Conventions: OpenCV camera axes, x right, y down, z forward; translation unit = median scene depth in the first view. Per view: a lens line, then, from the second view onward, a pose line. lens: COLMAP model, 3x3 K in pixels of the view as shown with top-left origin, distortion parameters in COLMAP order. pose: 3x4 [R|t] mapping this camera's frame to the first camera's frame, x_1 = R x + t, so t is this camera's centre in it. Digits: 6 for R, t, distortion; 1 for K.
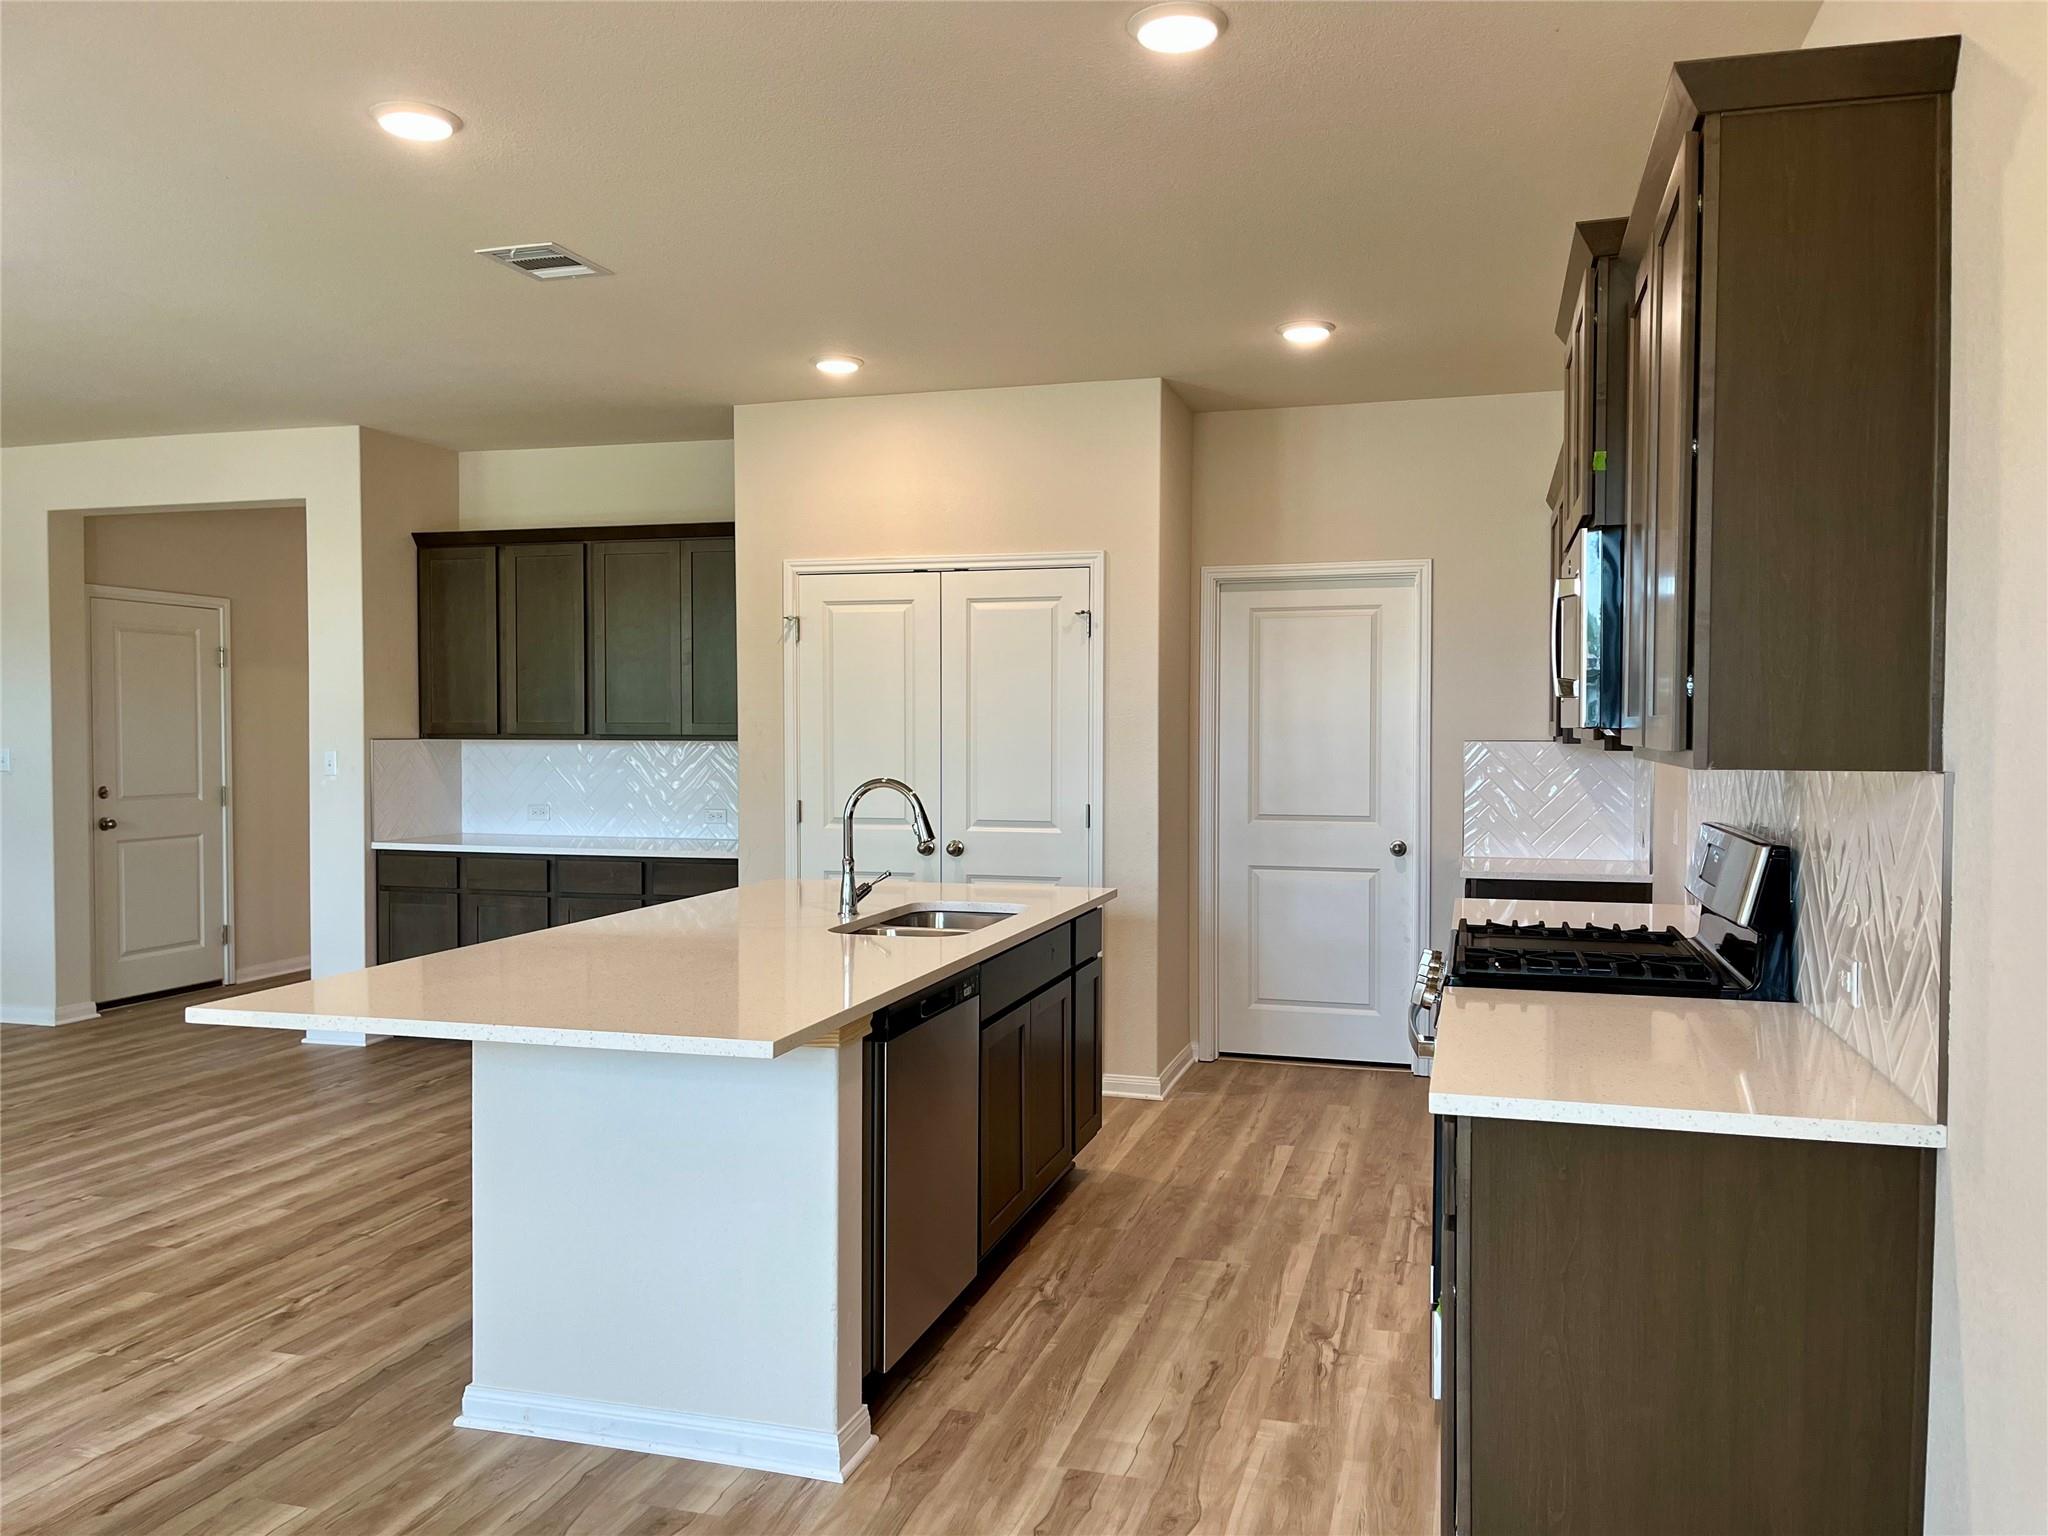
lens RADIAL K [[1529.3, 0, 1024.0], [0, 1529.3, 768.0], [0, 0, 1]] dist [0.095929, -0.125557]
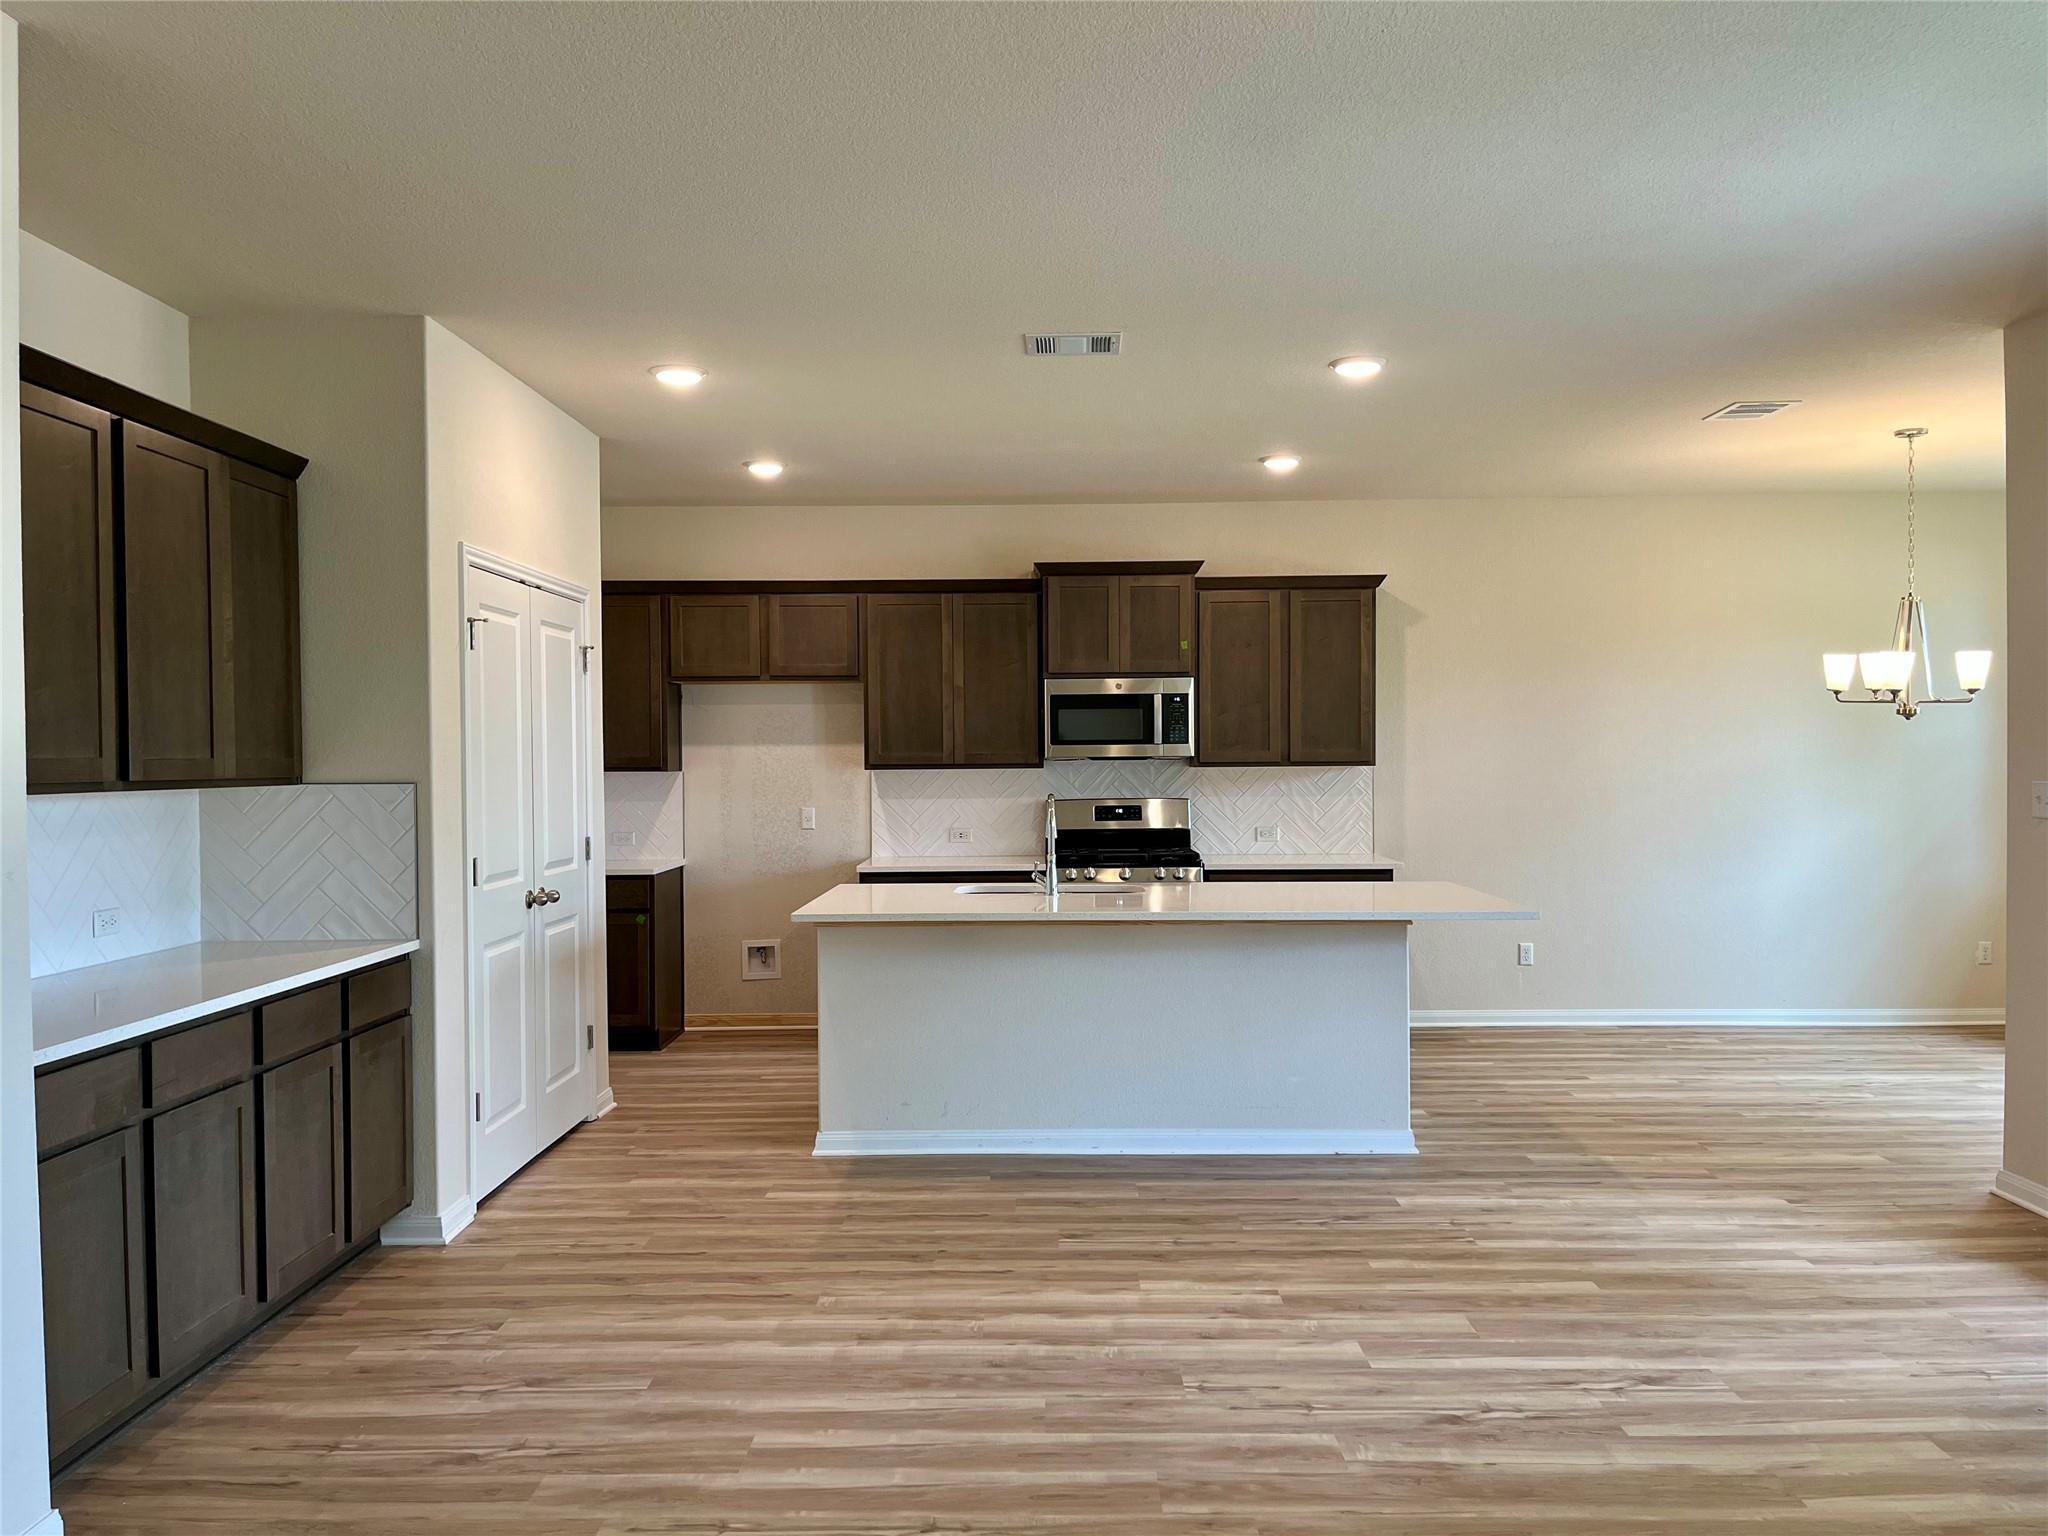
lens RADIAL K [[1529.3, 0, 1024.0], [0, 1529.3, 768.0], [0, 0, 1]] dist [0.095929, -0.125557]
pose [[-0.263443, -0.004965, 0.964662, -0.900982], [0.033226, 0.999347, 0.014217, -0.024146], [-0.964103, 0.035797, -0.263106, 0.875136]]
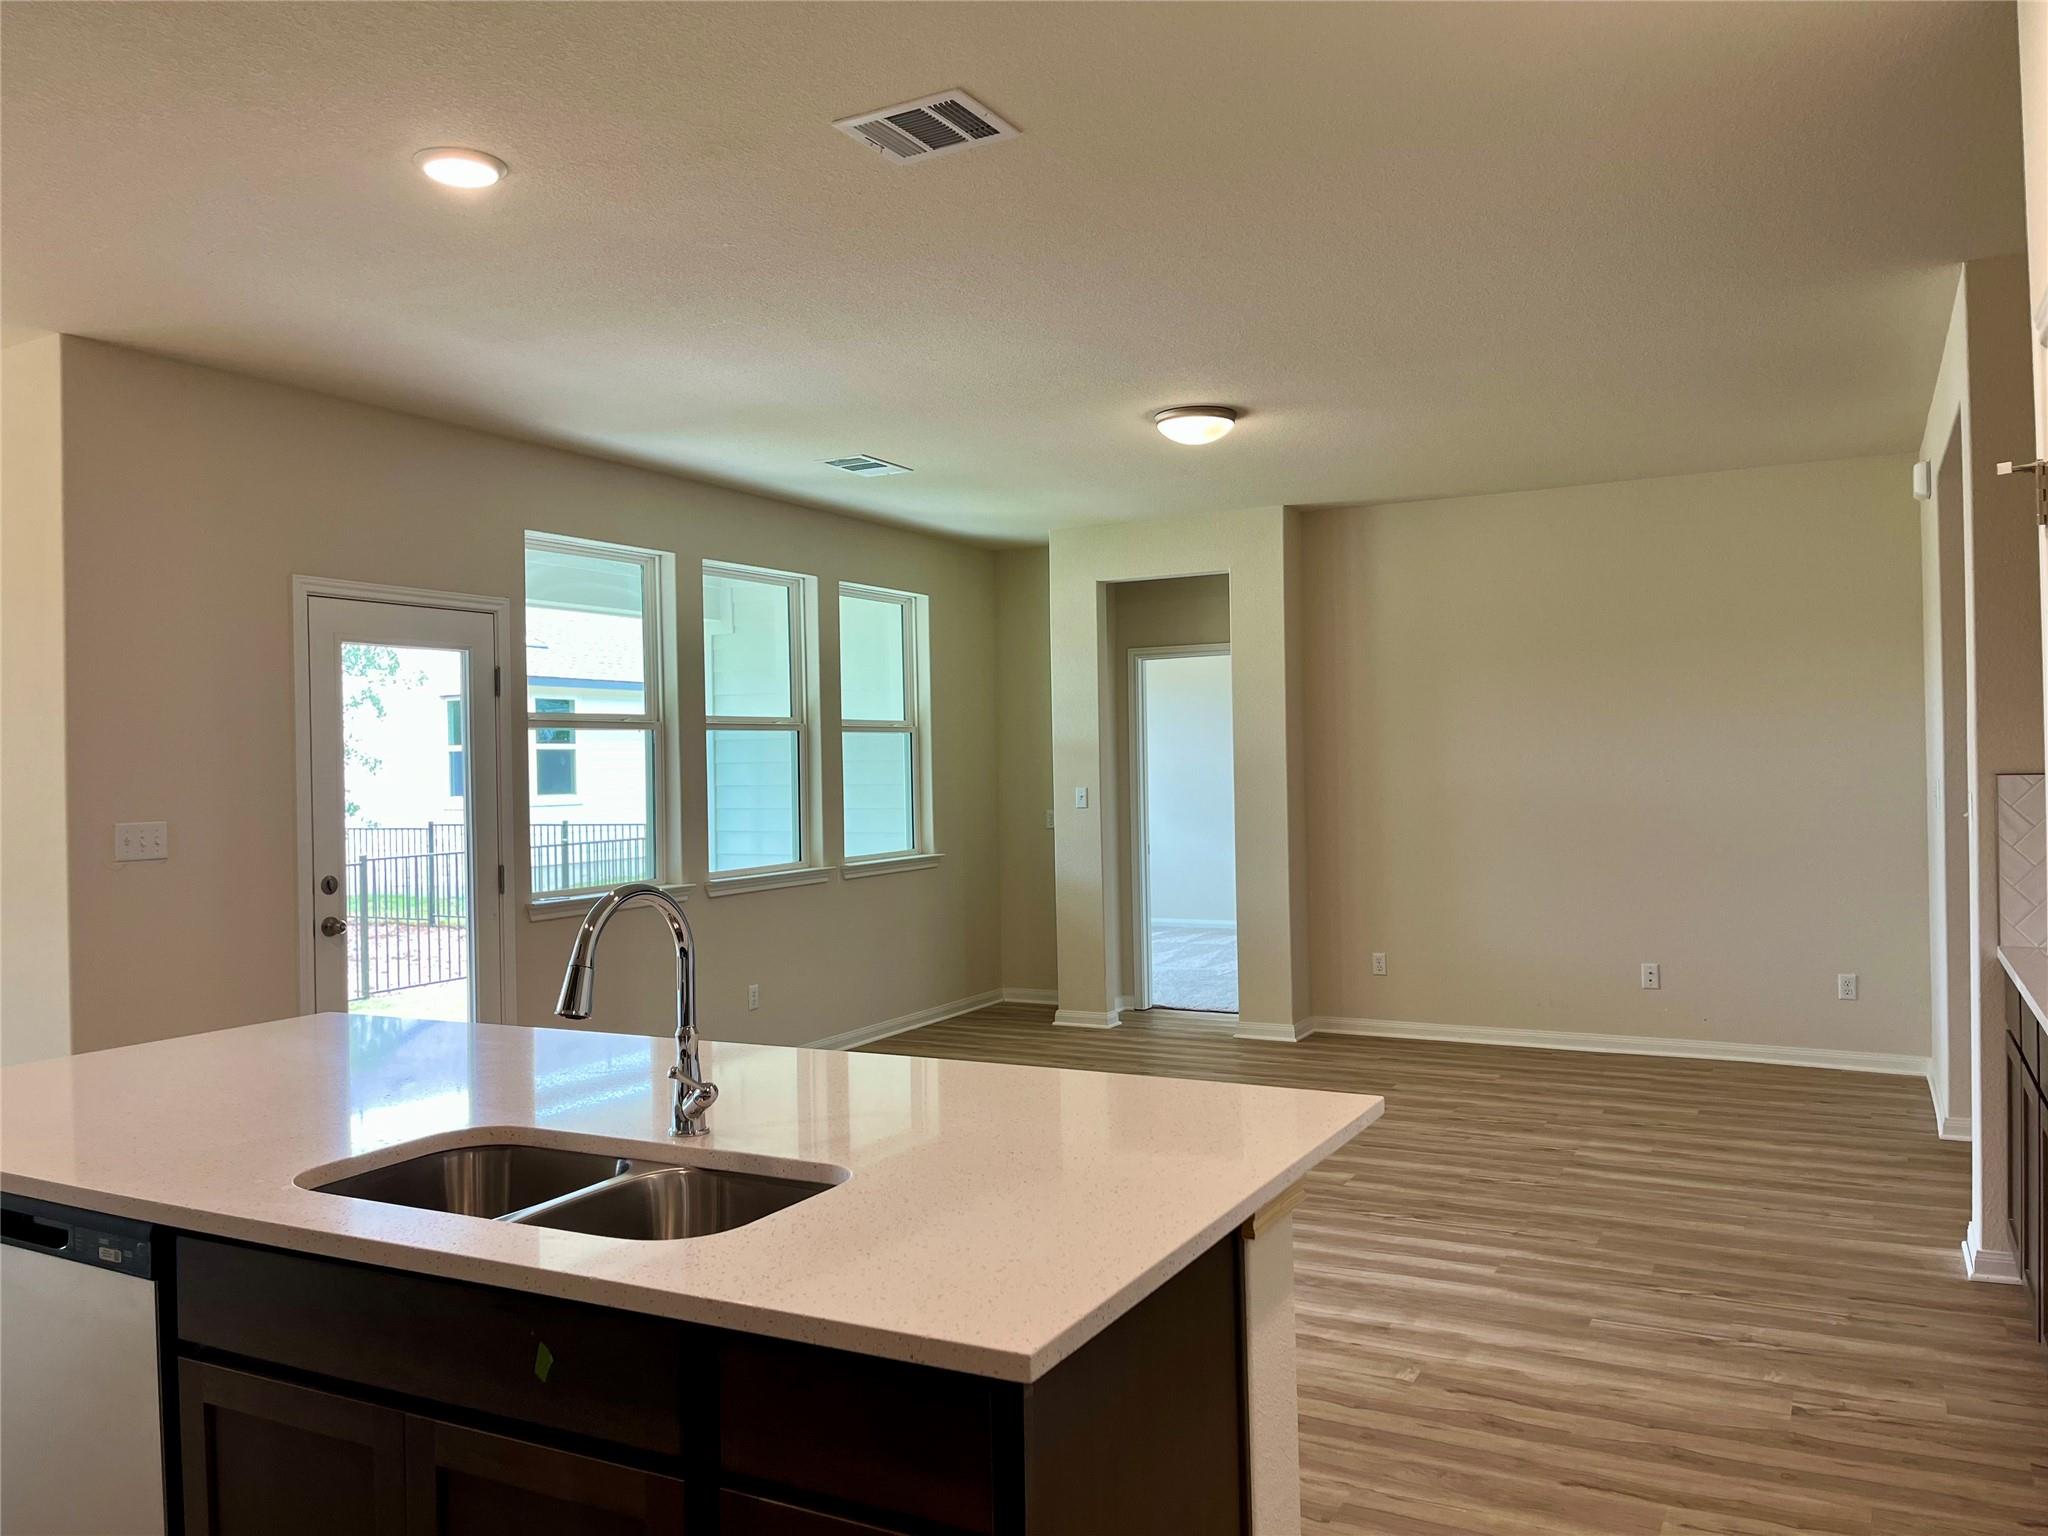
lens RADIAL K [[1535.9, 0, 1024.0], [0, 1535.9, 768.0], [0, 0, 1]] dist [0.053494, -0.130154]
pose [[-0.211632, 0.001255, -0.977349, 0.242734], [-0.006248, 0.999977, 0.002637, -0.019106], [0.977330, 0.006665, -0.211619, 0.780562]]
